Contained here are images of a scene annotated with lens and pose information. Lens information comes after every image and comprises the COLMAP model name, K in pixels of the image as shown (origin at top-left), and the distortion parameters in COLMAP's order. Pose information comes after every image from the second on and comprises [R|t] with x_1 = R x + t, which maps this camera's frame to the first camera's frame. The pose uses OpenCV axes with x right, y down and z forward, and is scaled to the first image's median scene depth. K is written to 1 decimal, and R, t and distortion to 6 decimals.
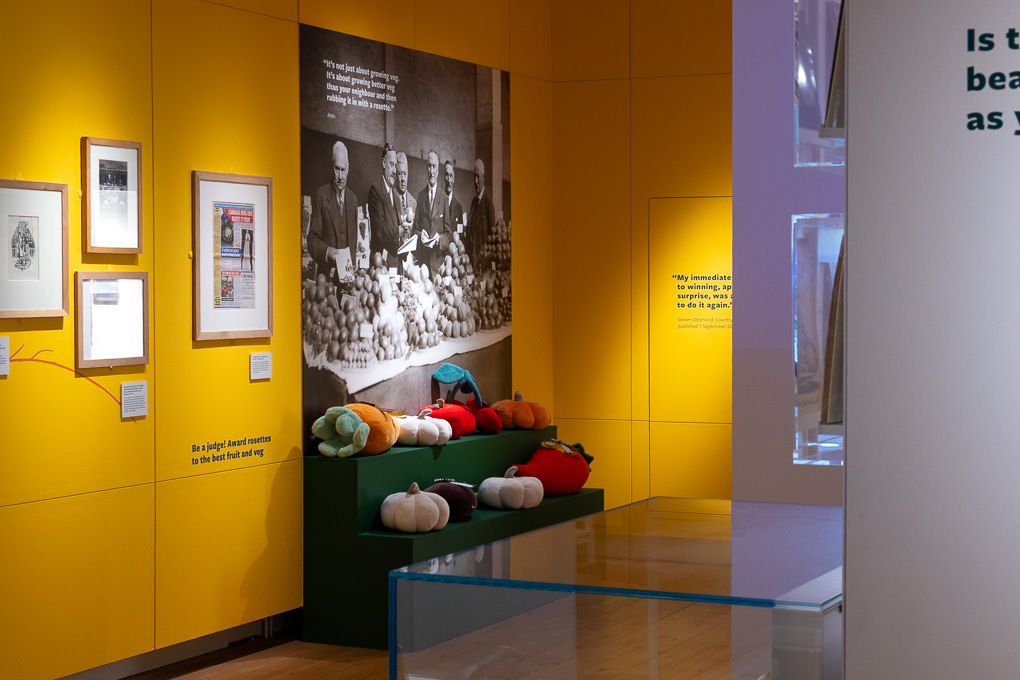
lens RADIAL K [[1890.7, 0, 510.0], [0, 1890.7, 340.0], [0, 0, 1]] dist [-0.022739, -0.080011]
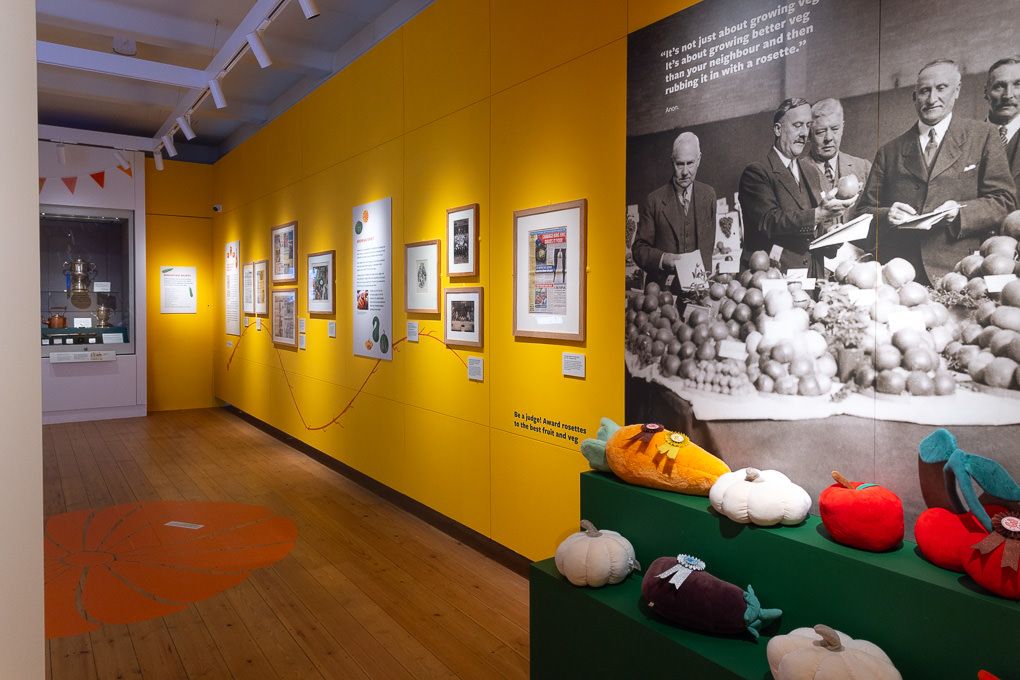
lens RADIAL K [[711.3, 0, 522.7], [0, 711.3, 321.9], [0, 0, 1]] dist [0.006922, 0.002266]
pose [[-0.513424, 0.024129, -0.857796, 0.233946], [-0.027539, 0.998626, 0.044574, -0.028274], [0.857693, 0.046508, -0.512054, 1.088585]]
